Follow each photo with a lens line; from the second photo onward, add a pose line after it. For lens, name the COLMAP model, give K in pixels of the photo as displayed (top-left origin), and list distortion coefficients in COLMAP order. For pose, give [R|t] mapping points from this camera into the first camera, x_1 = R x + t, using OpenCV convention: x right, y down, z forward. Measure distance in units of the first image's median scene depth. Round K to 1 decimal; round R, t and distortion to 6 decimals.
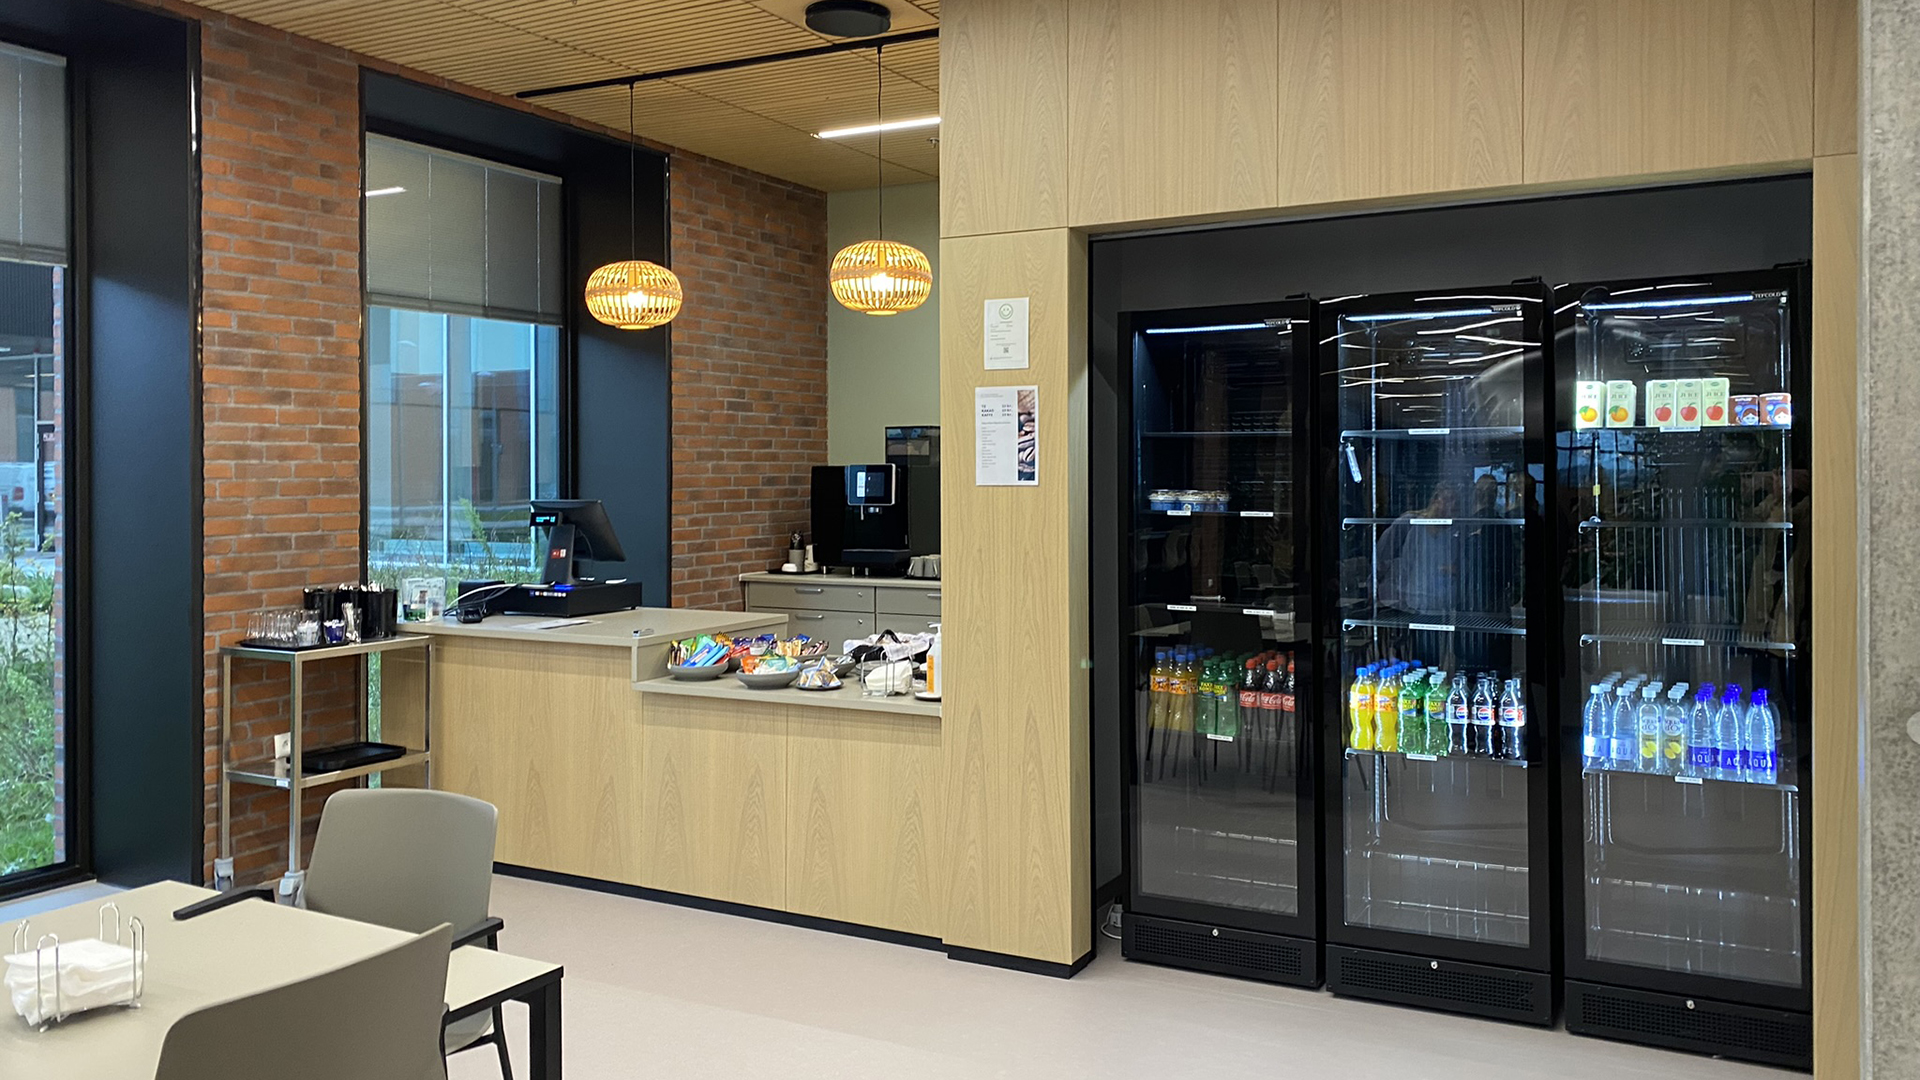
lens RADIAL K [[1442.3, 0, 961.4], [0, 1442.3, 470.8], [0, 0, 1]] dist [0.007071, 0.000314]
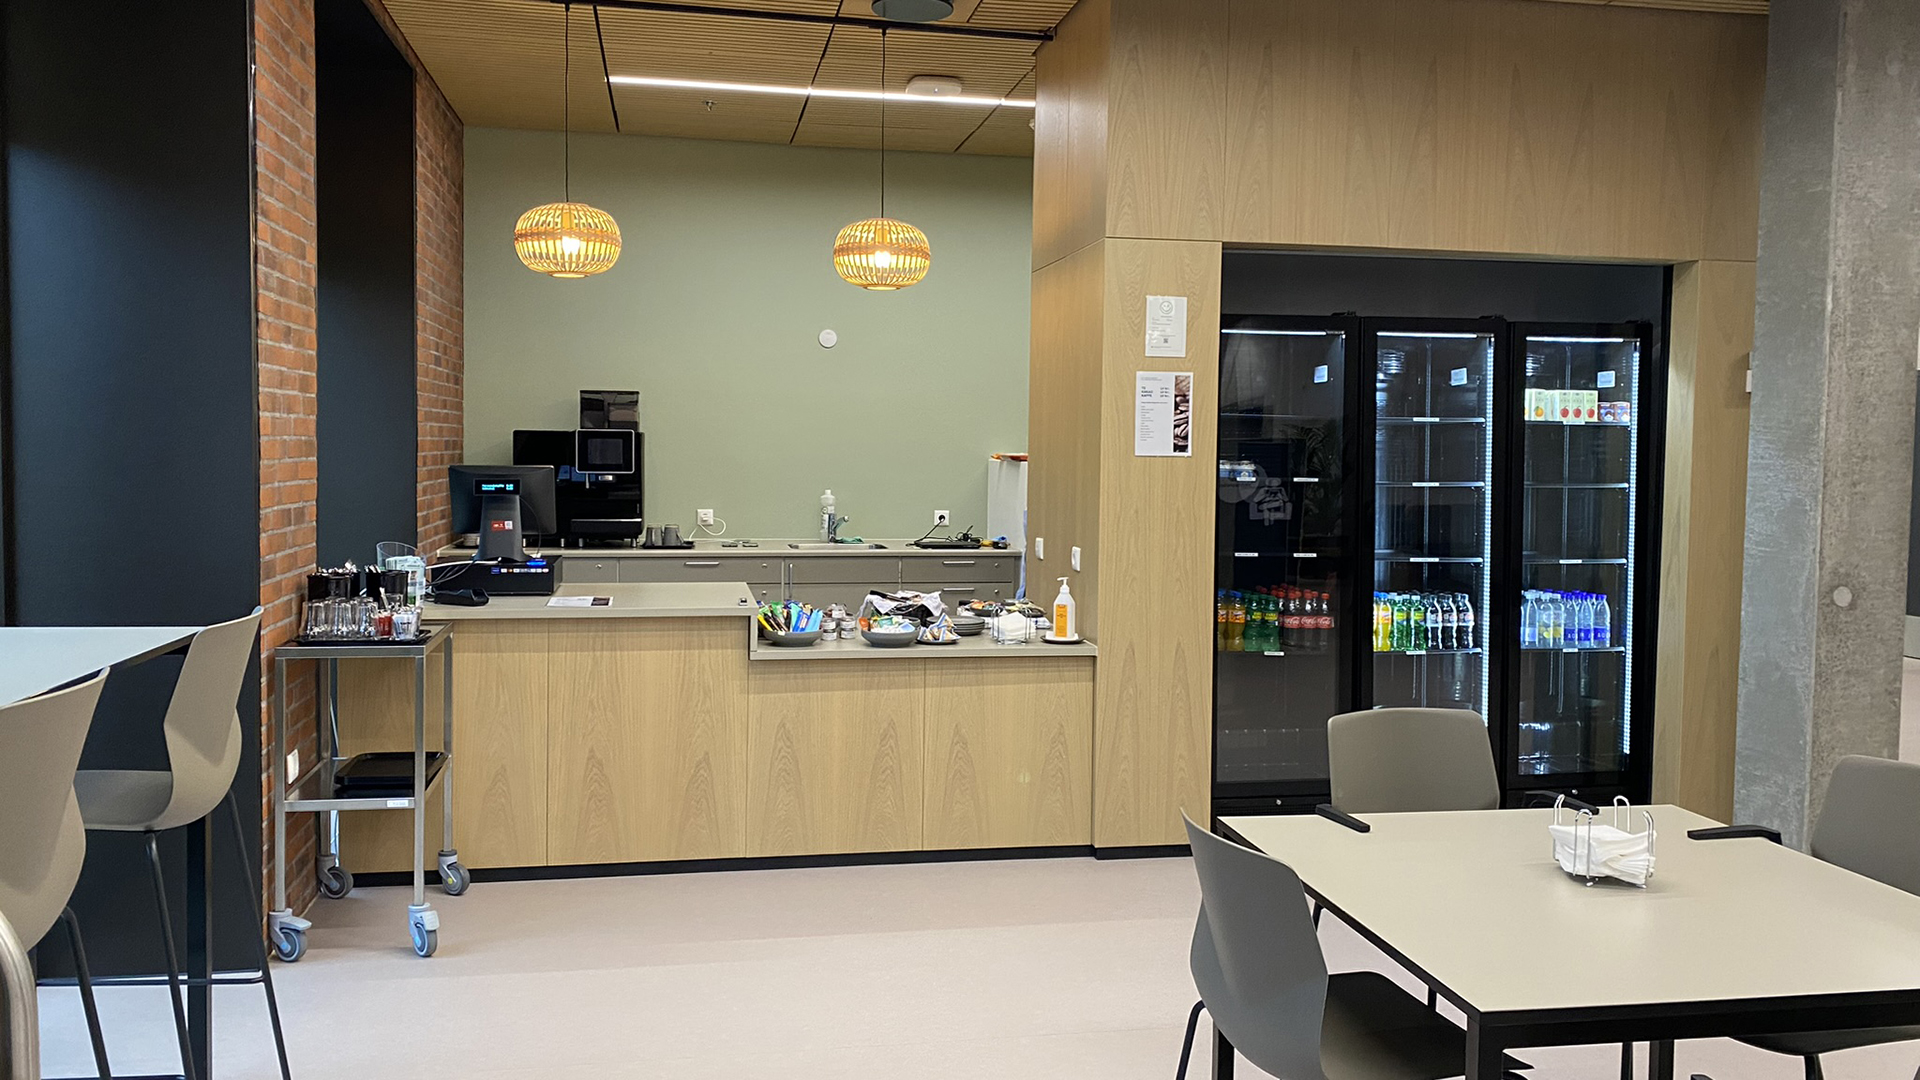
lens RADIAL K [[1435.2, 0, 956.5], [0, 1435.2, 526.7], [0, 0, 1]] dist [0.008352, -0.000098]
pose [[0.788384, -0.021342, 0.614813, -0.837511], [-0.015478, 0.998394, 0.054504, 0.006826], [-0.614989, -0.052486, 0.786787, 0.173486]]
